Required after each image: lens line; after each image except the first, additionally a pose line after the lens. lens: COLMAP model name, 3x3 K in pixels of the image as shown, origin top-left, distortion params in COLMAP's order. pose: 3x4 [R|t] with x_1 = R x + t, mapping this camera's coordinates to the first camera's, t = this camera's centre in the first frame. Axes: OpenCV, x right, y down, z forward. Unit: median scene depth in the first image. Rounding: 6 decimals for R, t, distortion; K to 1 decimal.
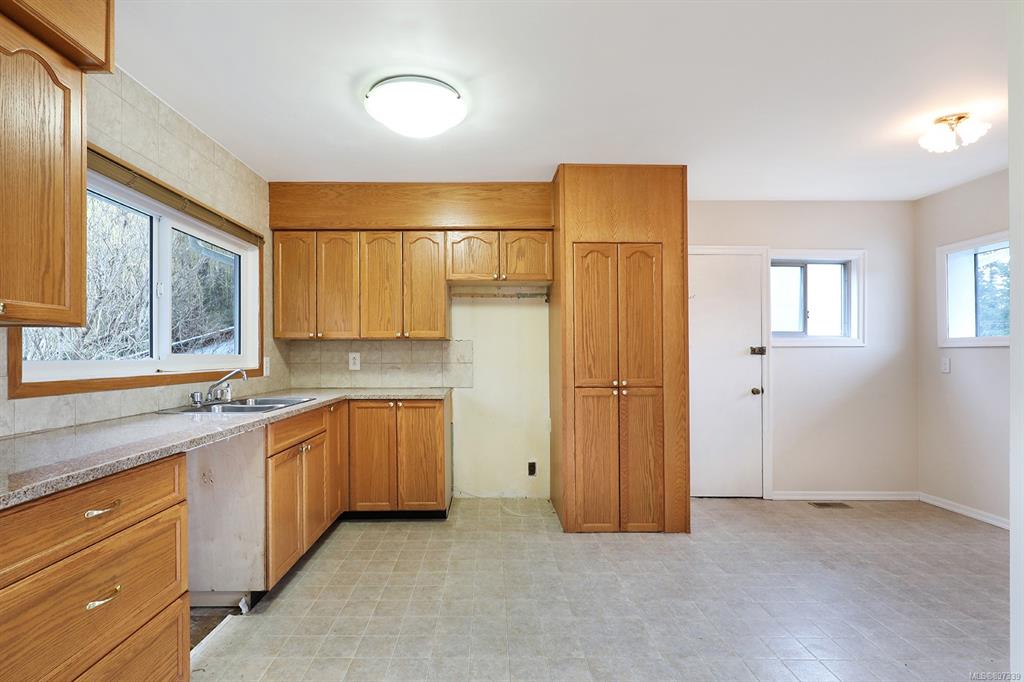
lens RADIAL K [[514.6, 0, 503.8], [0, 514.6, 356.1], [0, 0, 1]] dist [-0.002003, 0.000327]
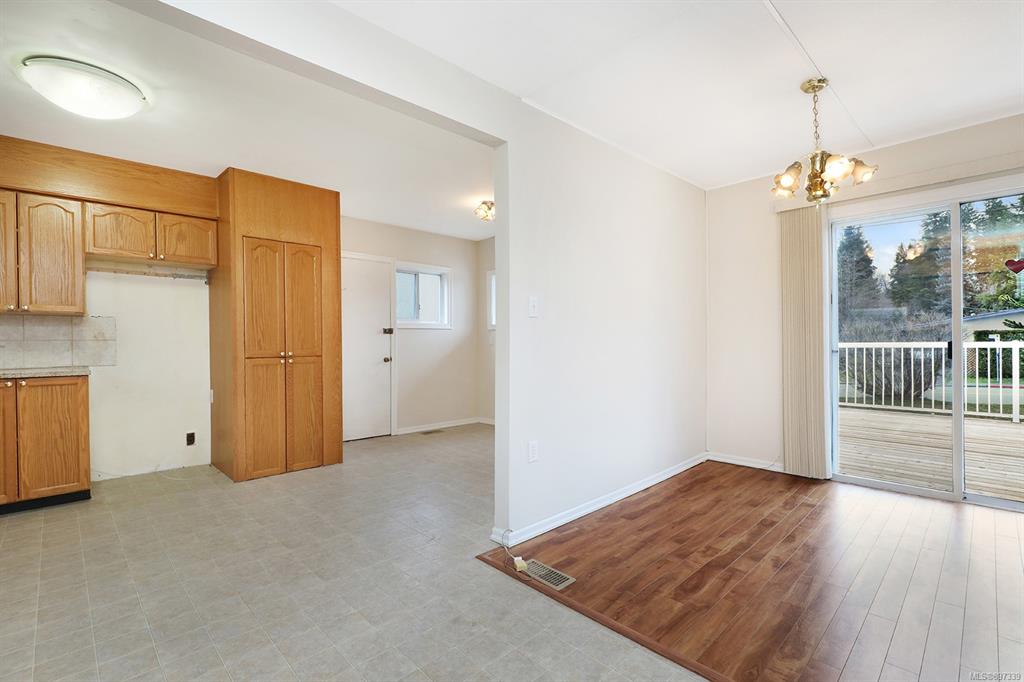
lens RADIAL K [[461.2, 0, 529.0], [0, 461.2, 339.5], [0, 0, 1]] dist [0.002196, 0.000114]
pose [[0.720927, -0.001988, 0.693009, -0.122401], [0.005849, 0.999978, -0.003215, 0.023524], [-0.692987, 0.006371, 0.720922, -0.213601]]
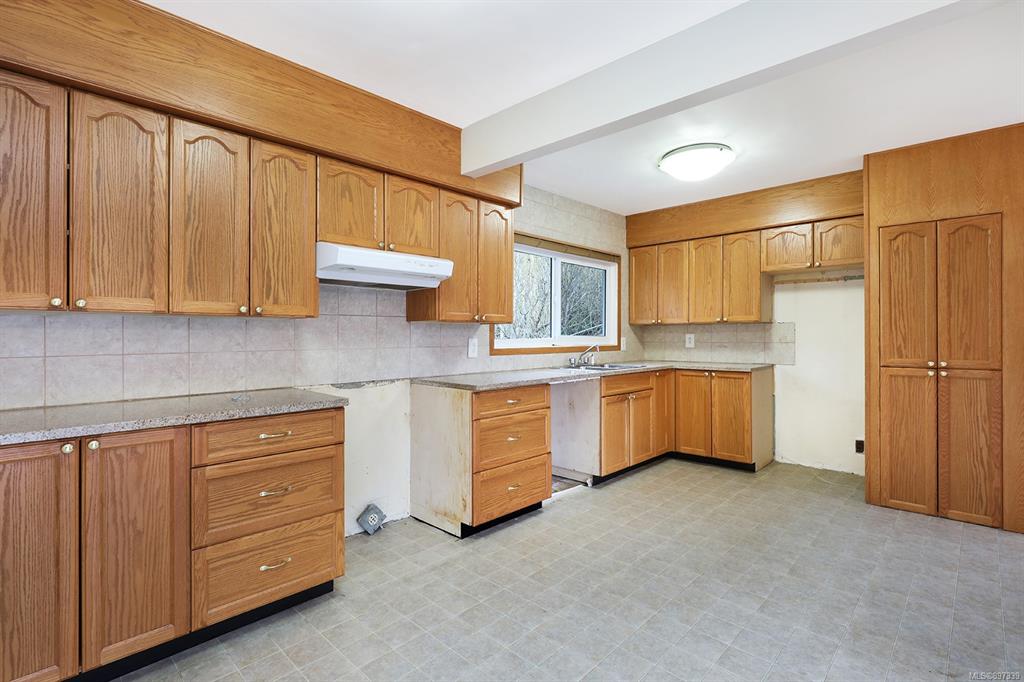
lens RADIAL K [[489.5, 0, 491.2], [0, 489.5, 341.0], [0, 0, 1]] dist [-0.006420, -0.000254]
pose [[0.694965, 0.005450, -0.719023, 0.286248], [0.000744, 0.999965, 0.008299, 0.000195], [0.719044, -0.006302, 0.694936, -0.239593]]
